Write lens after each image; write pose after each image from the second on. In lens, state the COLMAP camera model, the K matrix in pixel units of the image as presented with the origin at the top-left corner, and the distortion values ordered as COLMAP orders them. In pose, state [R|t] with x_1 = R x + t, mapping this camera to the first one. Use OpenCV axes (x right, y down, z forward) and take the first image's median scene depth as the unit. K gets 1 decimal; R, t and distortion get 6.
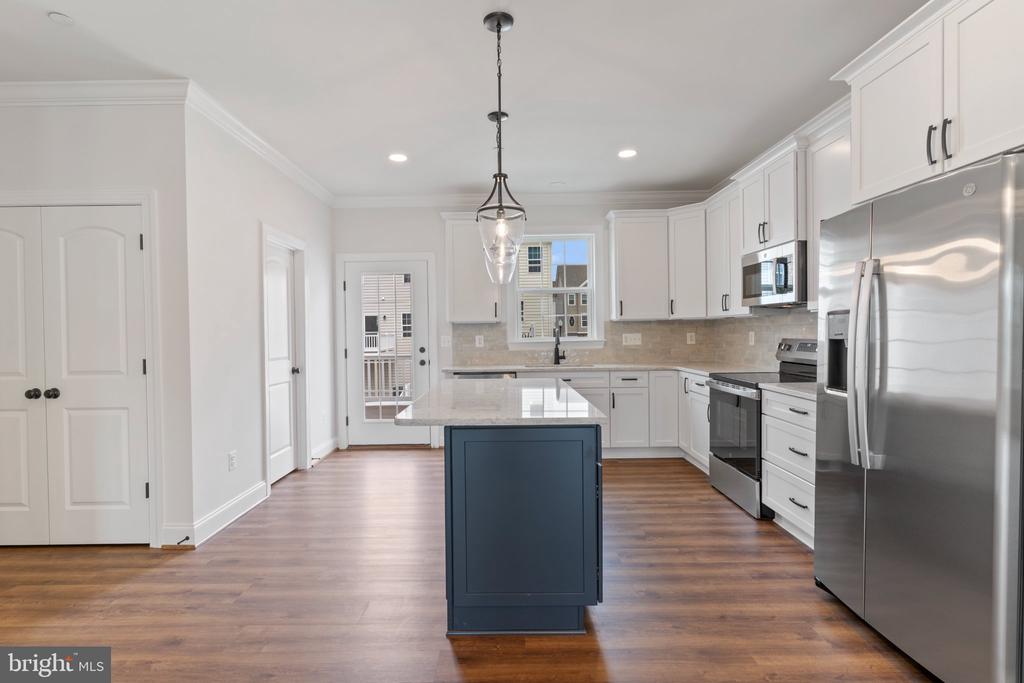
lens RADIAL K [[502.8, 0, 502.4], [0, 502.8, 337.6], [0, 0, 1]] dist [0.003646, 0.000032]
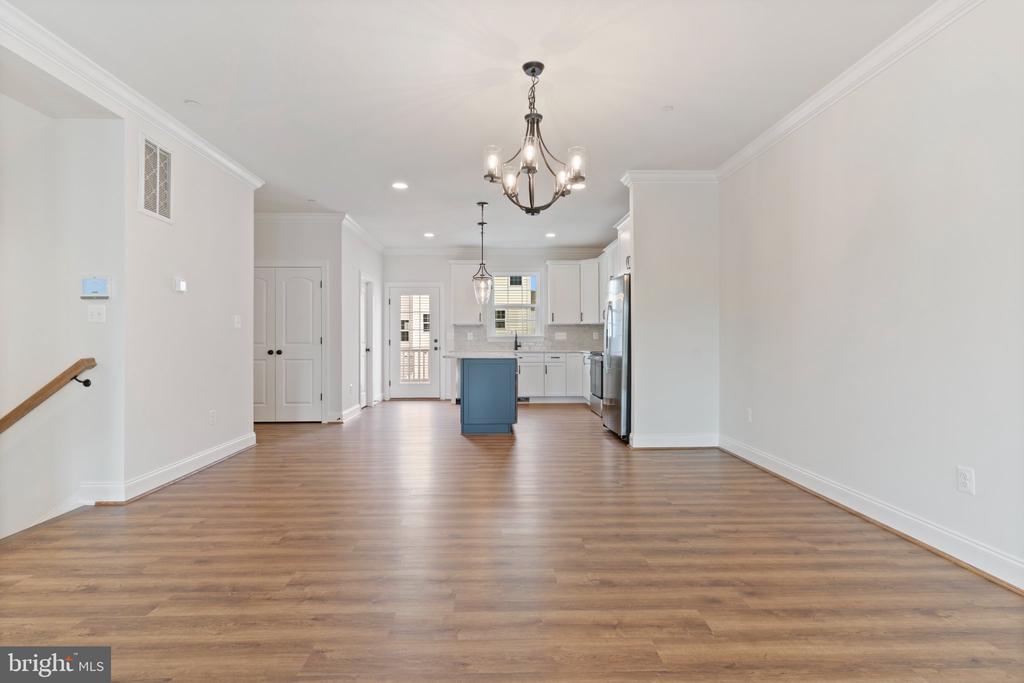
lens RADIAL K [[502.8, 0, 507.5], [0, 502.8, 338.4], [0, 0, 1]] dist [0.003646, 0.000032]
pose [[0.999102, 0.011344, 0.040830, 0.011245], [-0.010716, 0.999821, -0.015566, 0.044416], [-0.040999, 0.015115, 0.999045, -0.756530]]
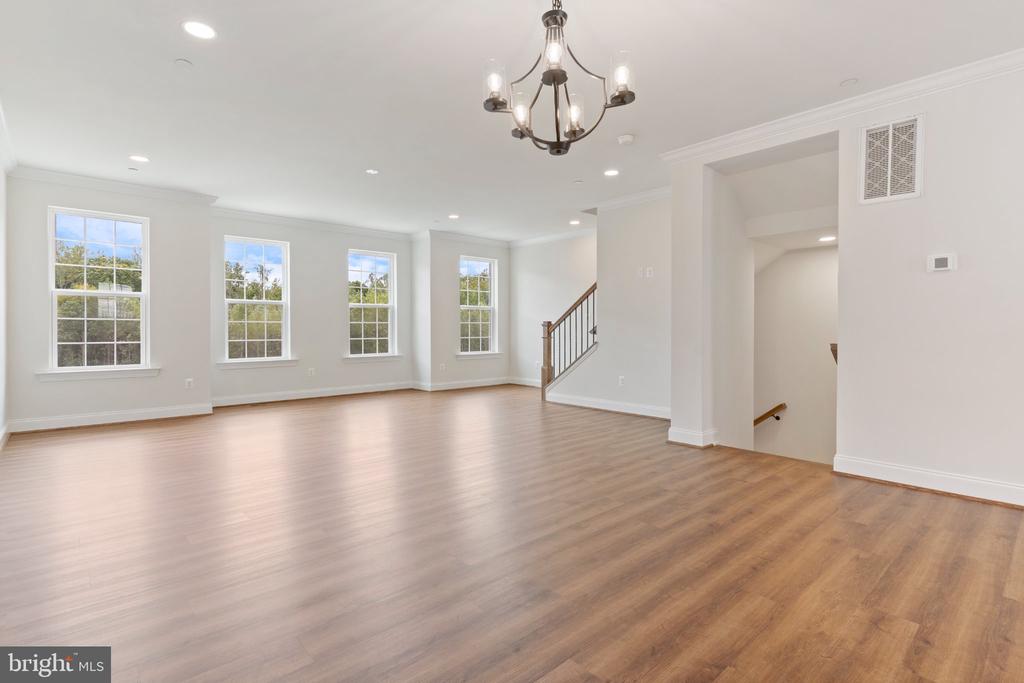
lens RADIAL K [[502.8, 0, 515.0], [0, 502.8, 337.0], [0, 0, 1]] dist [0.003646, 0.000032]
pose [[-0.740605, 0.021141, -0.671608, 0.402550], [-0.000073, 0.999502, 0.031544, 0.030607], [0.671941, 0.023411, -0.740235, 0.195582]]
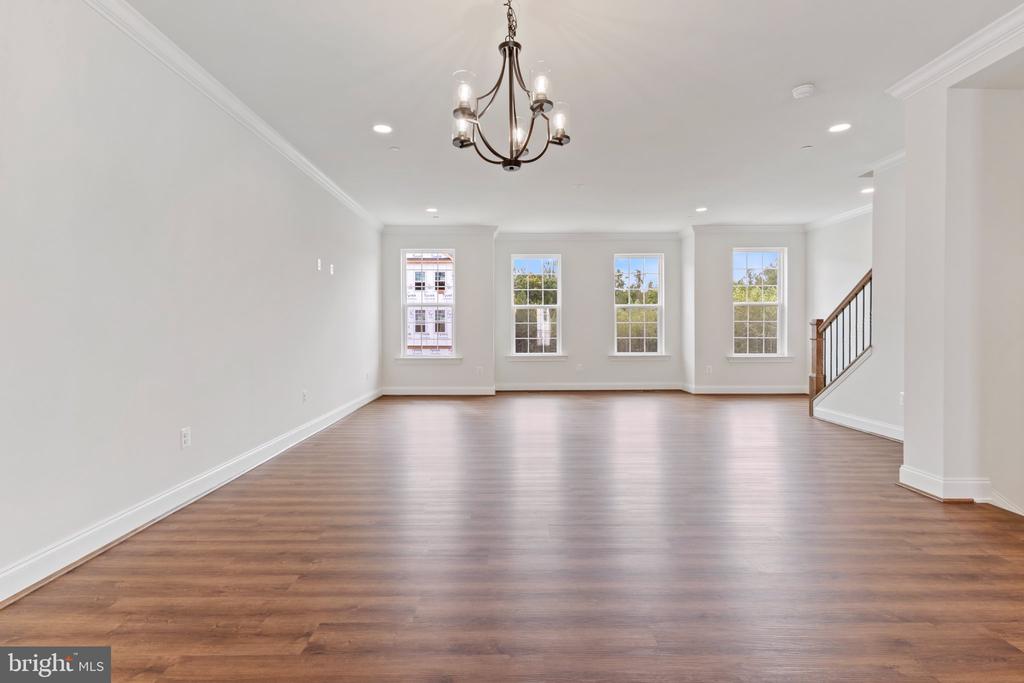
lens RADIAL K [[502.8, 0, 509.5], [0, 502.8, 334.8], [0, 0, 1]] dist [0.003646, 0.000032]
pose [[-0.999737, 0.014592, -0.017689, 0.079849], [0.014175, 0.999625, 0.023450, 0.029986], [0.018024, 0.023193, -0.999569, 0.375916]]
